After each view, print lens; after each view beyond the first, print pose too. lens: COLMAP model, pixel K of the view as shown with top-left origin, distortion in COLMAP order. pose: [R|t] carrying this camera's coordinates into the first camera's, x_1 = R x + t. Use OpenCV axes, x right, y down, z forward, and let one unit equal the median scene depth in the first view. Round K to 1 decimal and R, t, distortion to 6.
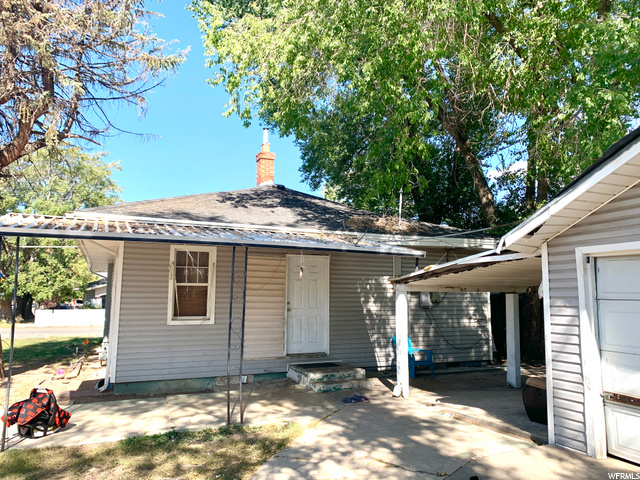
lens RADIAL K [[490.6, 0, 320.0], [0, 490.6, 241.3], [0, 0, 1]] dist [0.035656, -0.021435]
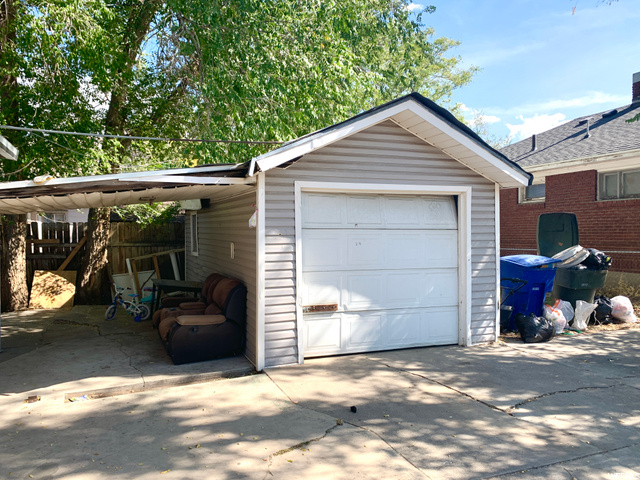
lens RADIAL K [[490.6, 0, 318.5], [0, 490.6, 237.5], [0, 0, 1]] dist [0.035656, -0.021435]
pose [[-0.004148, -0.018076, 0.999828, -0.557477], [-0.107394, 0.994062, 0.017526, 0.111419], [-0.994208, -0.107303, -0.006065, 0.942496]]
